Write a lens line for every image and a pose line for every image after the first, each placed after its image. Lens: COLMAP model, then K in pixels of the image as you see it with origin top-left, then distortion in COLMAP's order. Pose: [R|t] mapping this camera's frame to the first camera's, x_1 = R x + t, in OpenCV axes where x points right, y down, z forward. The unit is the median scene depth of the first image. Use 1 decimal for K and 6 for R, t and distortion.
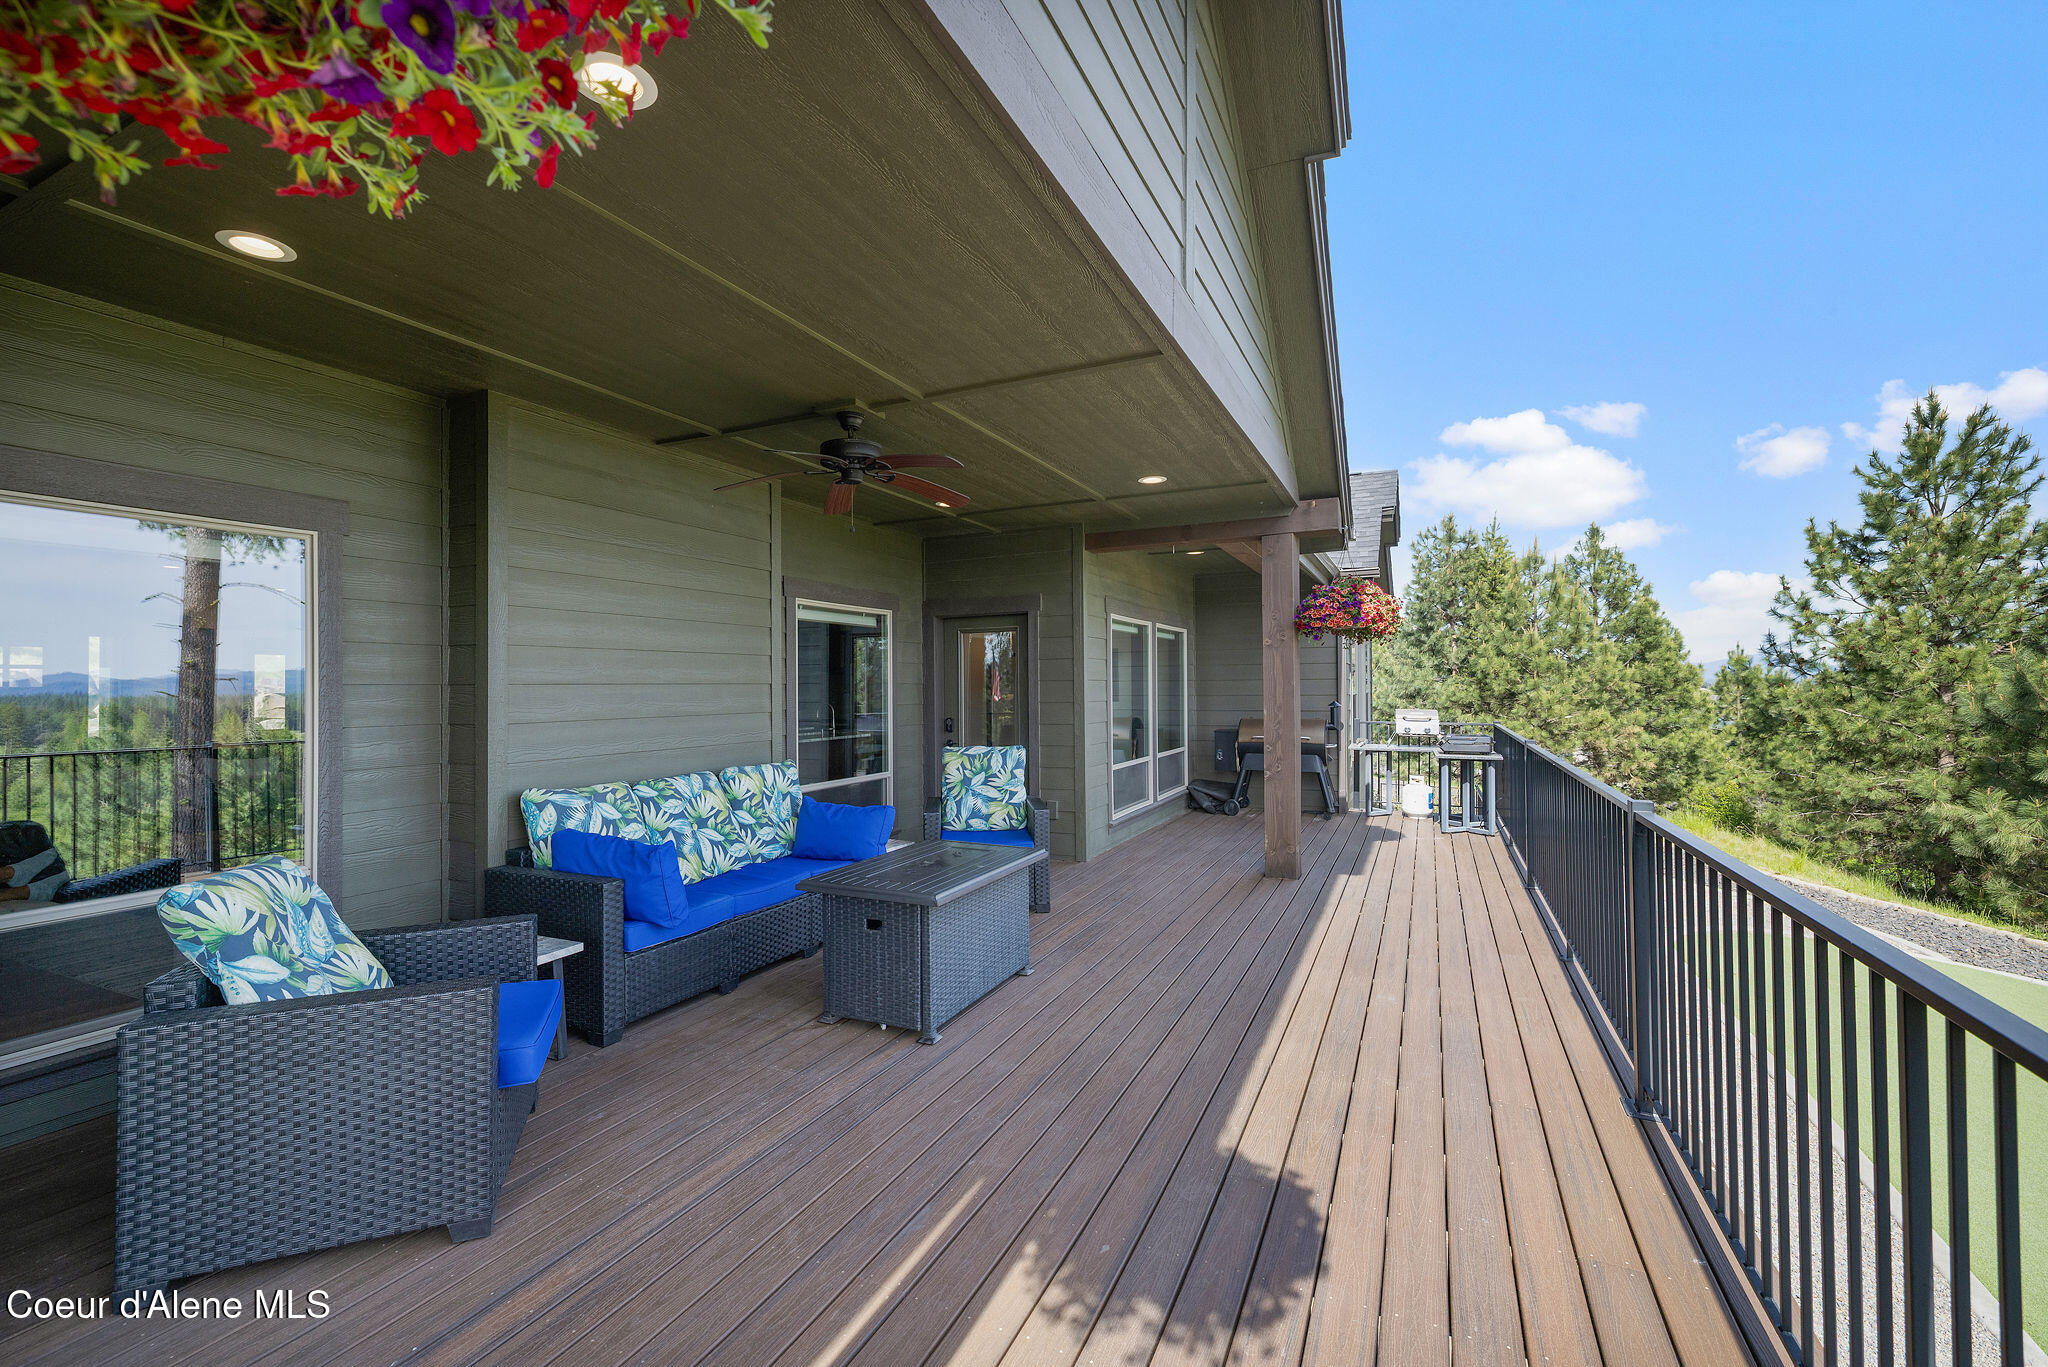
lens RADIAL K [[860.5, 0, 1009.4], [0, 860.5, 683.7], [0, 0, 1]] dist [0.001781, 0.000162]
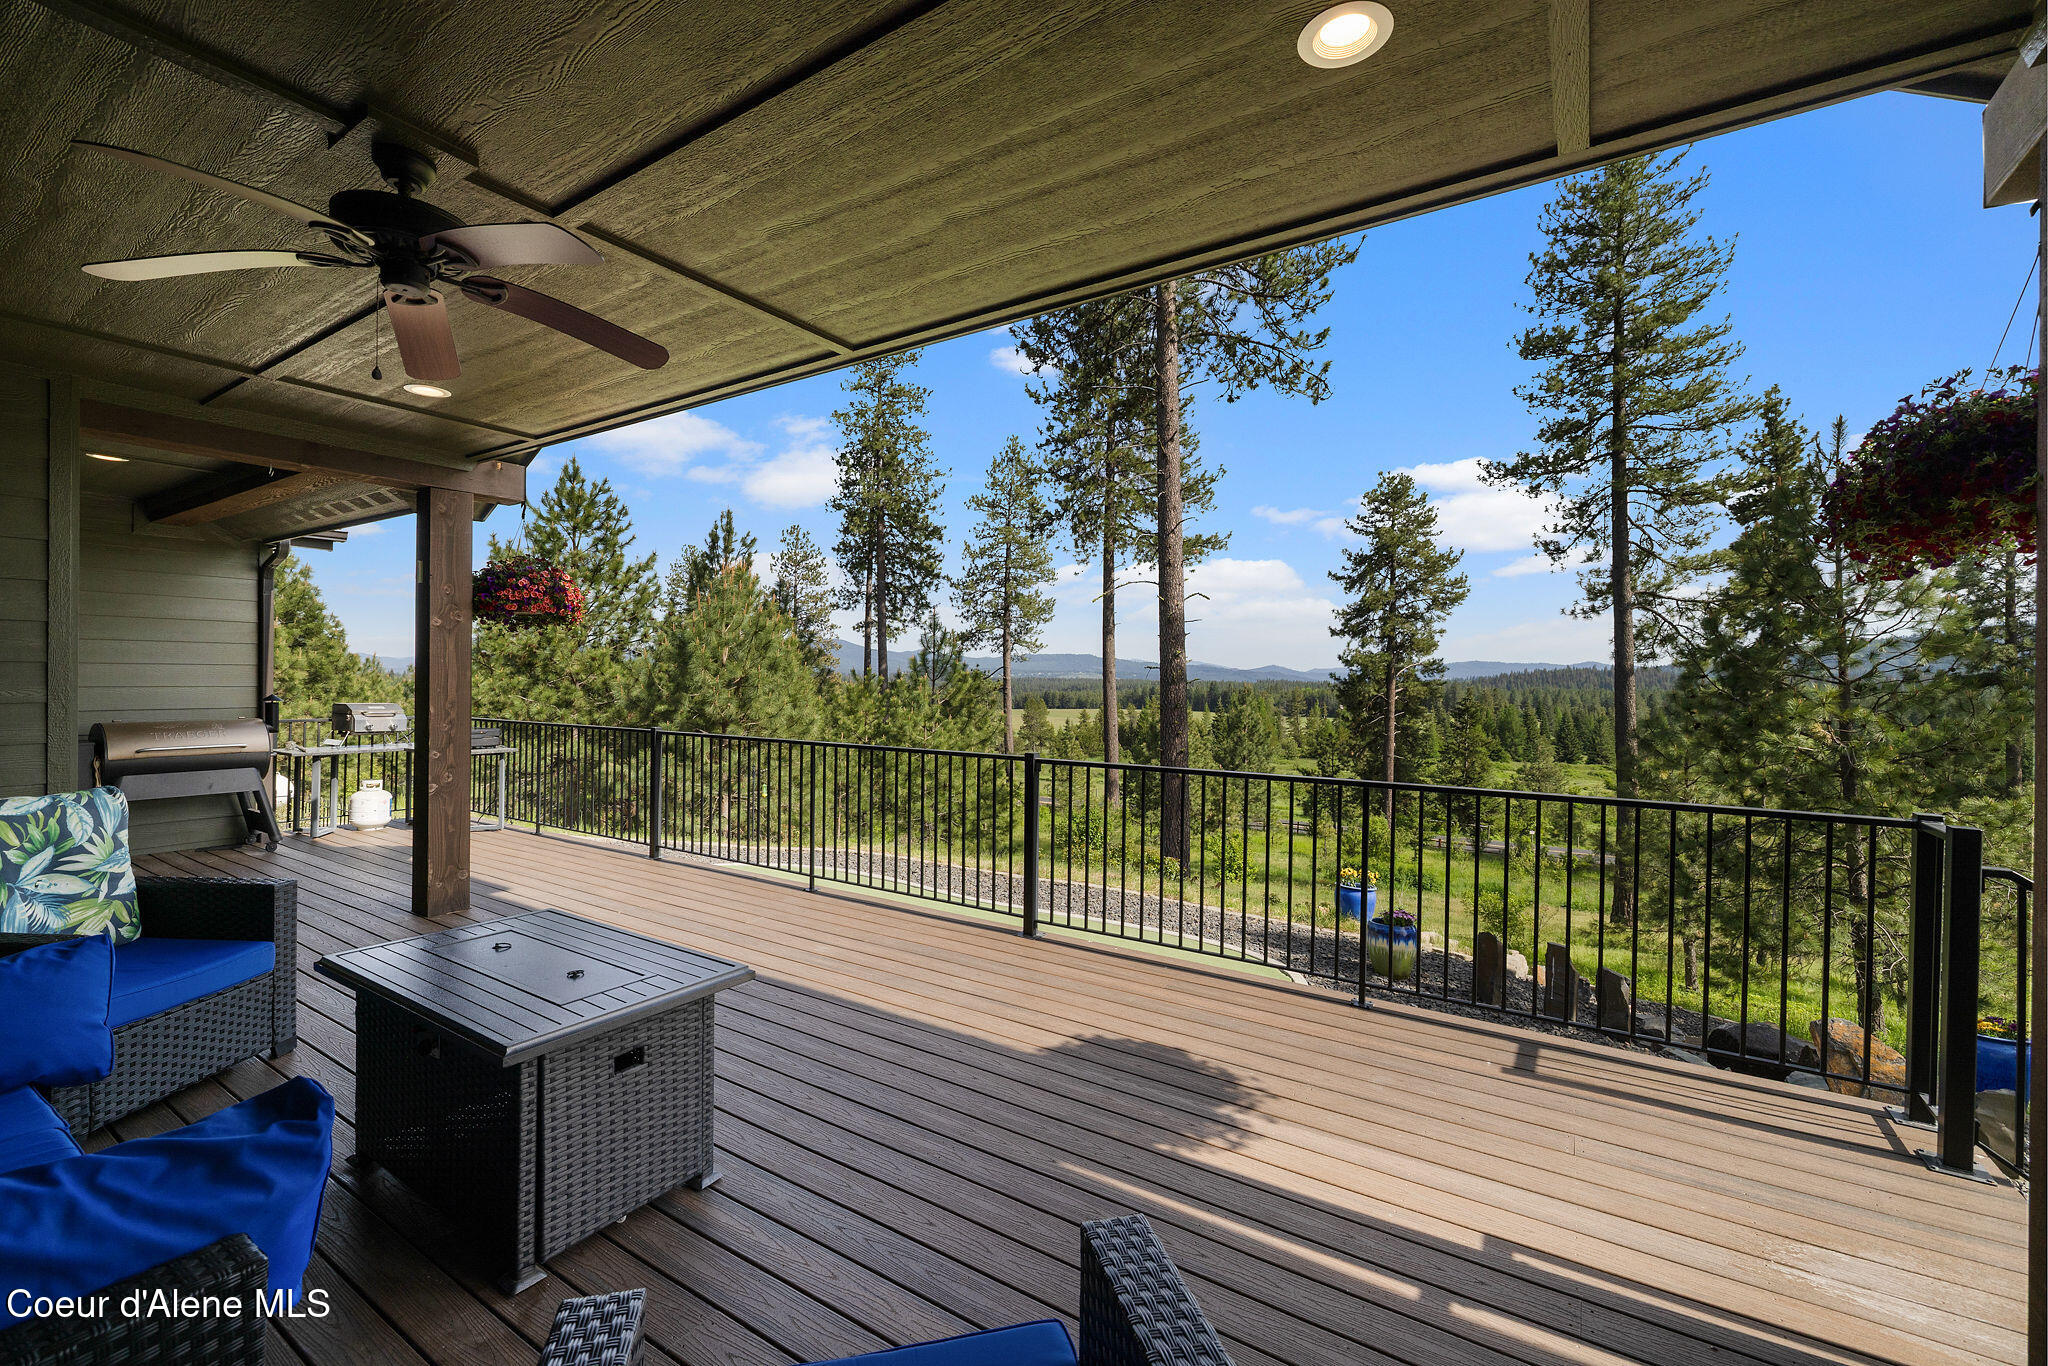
lens RADIAL K [[860.5, 0, 1011.2], [0, 860.5, 679.8], [0, 0, 1]] dist [0.001781, 0.000162]
pose [[0.139648, 0.004206, 0.990192, -0.432904], [-0.014750, 0.999889, -0.002167, -0.000997], [-0.990091, -0.014303, 0.139695, 0.372902]]
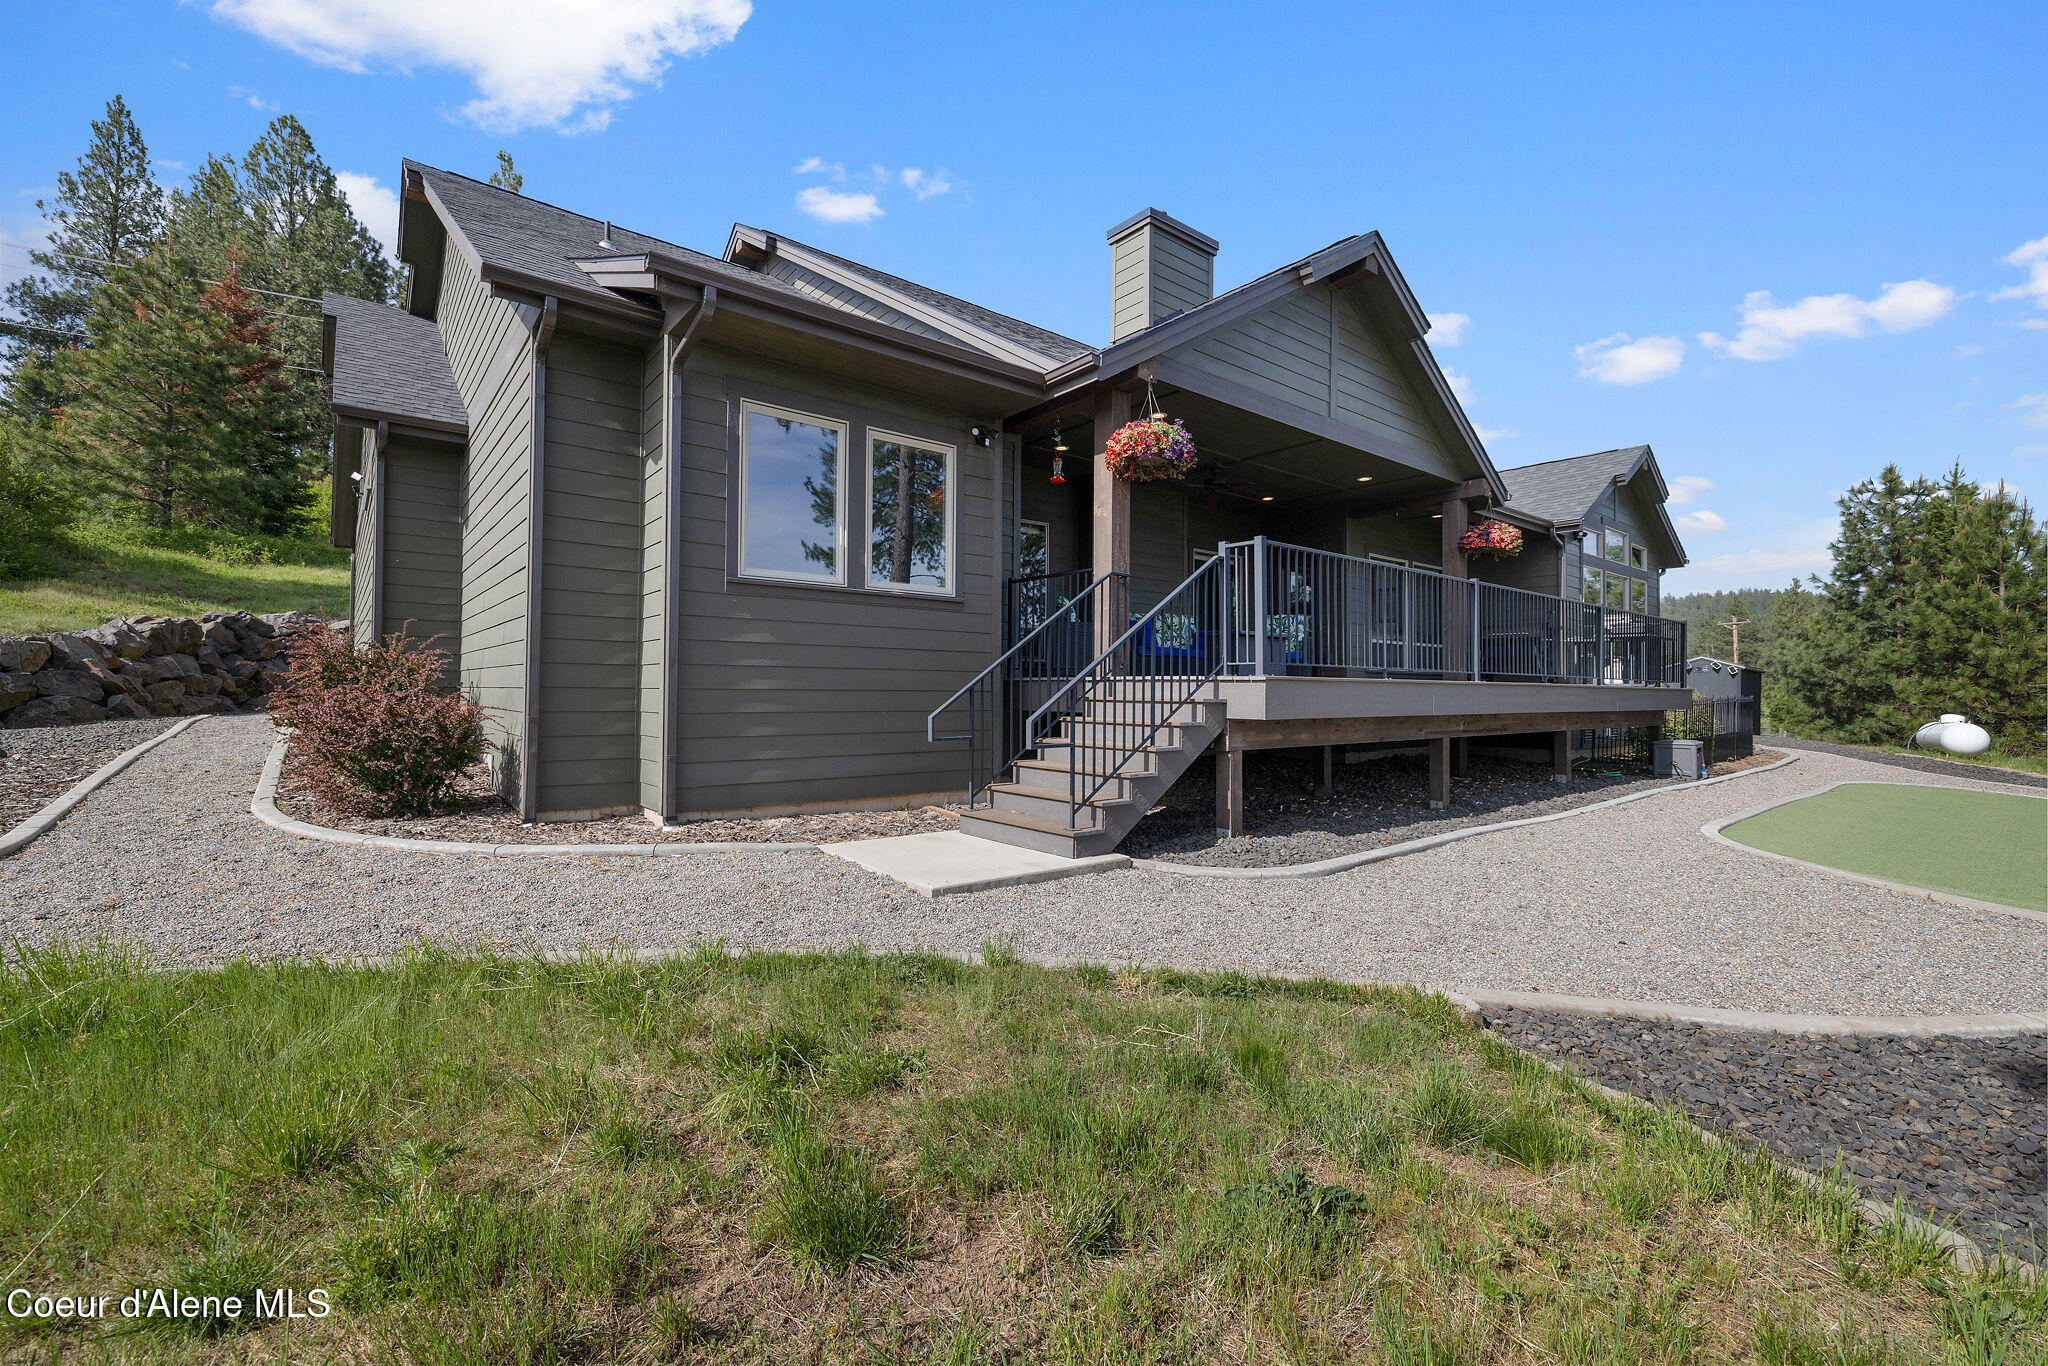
lens RADIAL K [[856.0, 0, 1021.7], [0, 856.0, 681.6], [0, 0, 1]] dist [0.000627, 0.000189]
pose [[0.907505, 0.006622, -0.419988, 0.258883], [-0.009659, 0.999940, -0.005105, 0.242834], [0.419929, 0.008689, 0.907515, -1.095803]]
